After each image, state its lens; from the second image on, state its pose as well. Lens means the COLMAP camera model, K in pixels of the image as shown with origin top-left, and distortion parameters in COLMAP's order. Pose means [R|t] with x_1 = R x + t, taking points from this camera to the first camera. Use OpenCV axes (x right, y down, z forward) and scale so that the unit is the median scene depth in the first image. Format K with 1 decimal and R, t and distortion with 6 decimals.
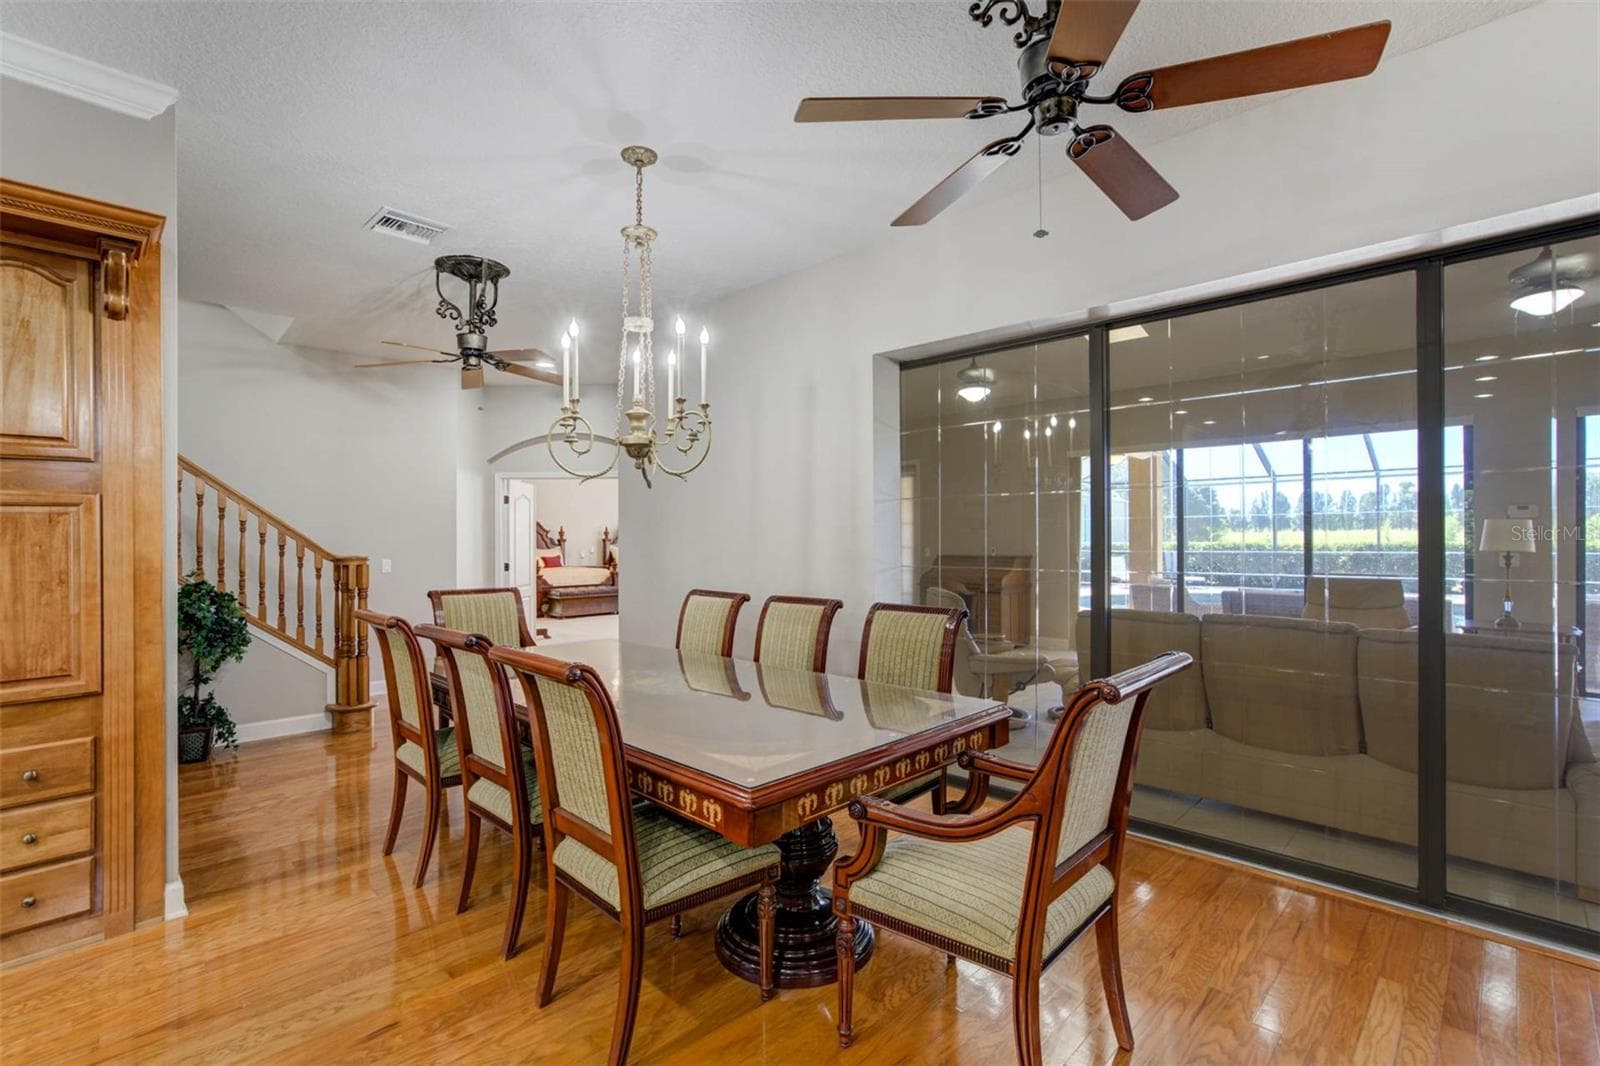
lens RADIAL K [[710.8, 0, 803.9], [0, 710.8, 526.9], [0, 0, 1]] dist [-0.001184, 0.000039]
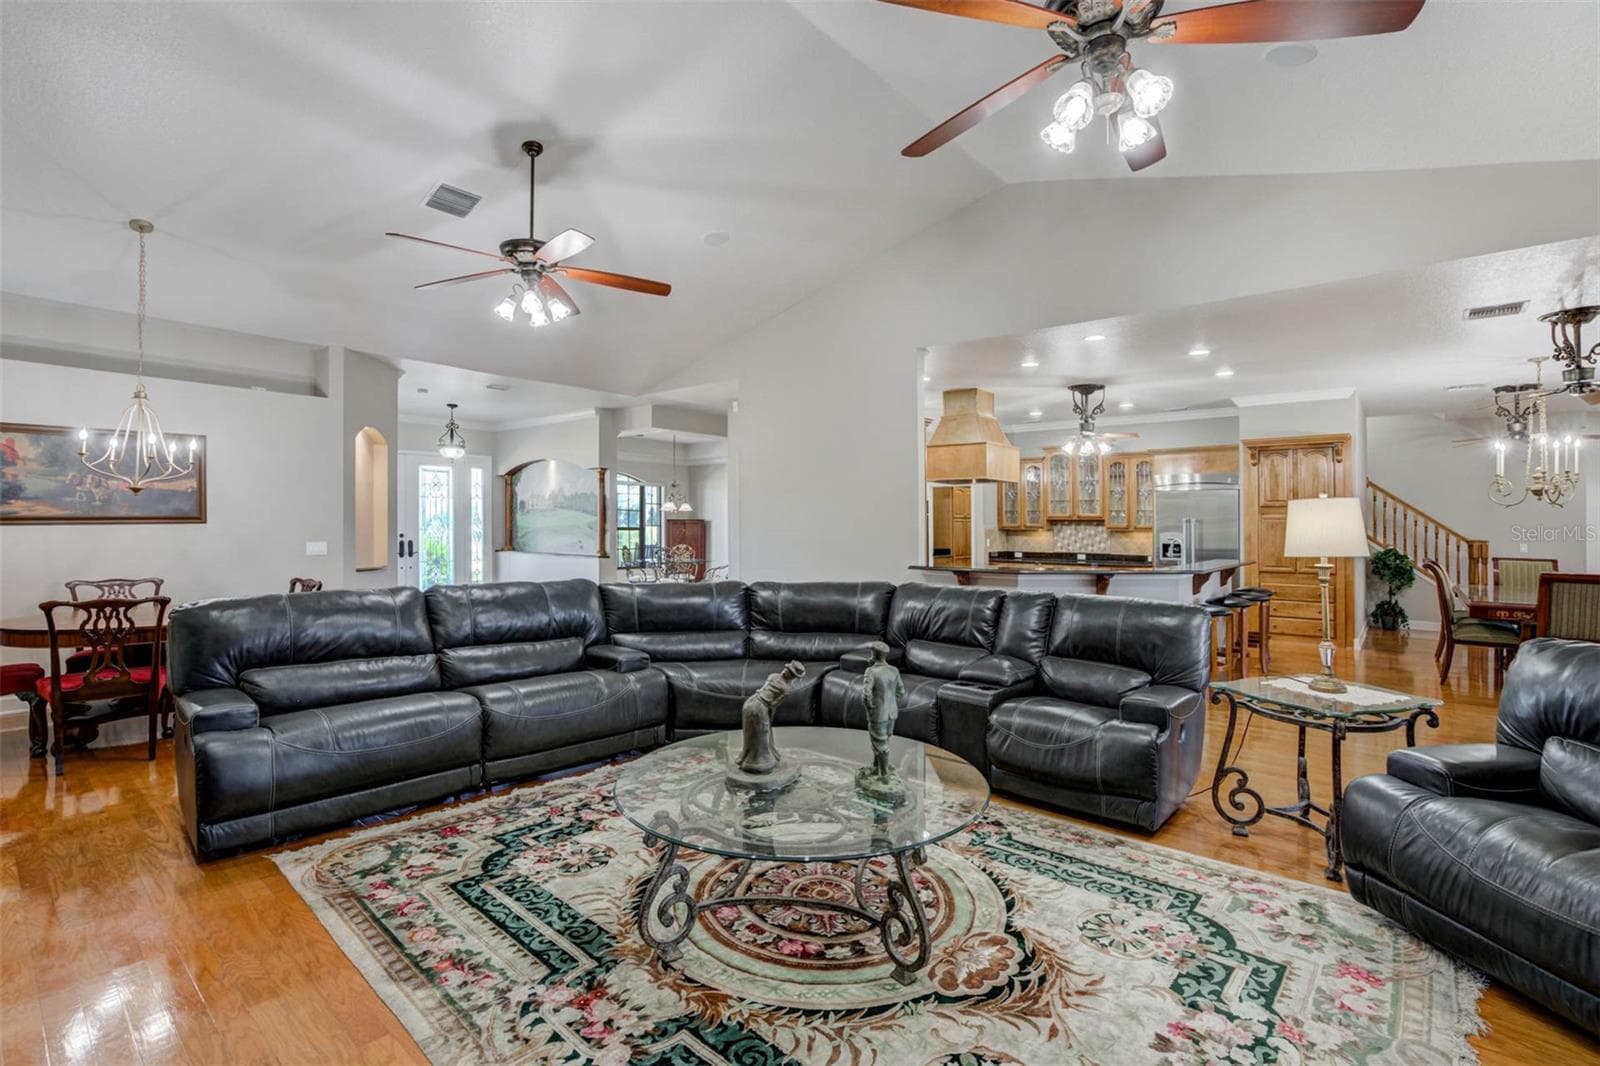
lens RADIAL K [[710.8, 0, 802.4], [0, 710.8, 528.0], [0, 0, 1]] dist [-0.001184, 0.000039]
pose [[0.077976, 0.005242, -0.996941, 1.086089], [-0.004614, 0.999977, 0.004897, 0.011369], [0.996945, 0.004218, 0.077998, -0.896864]]
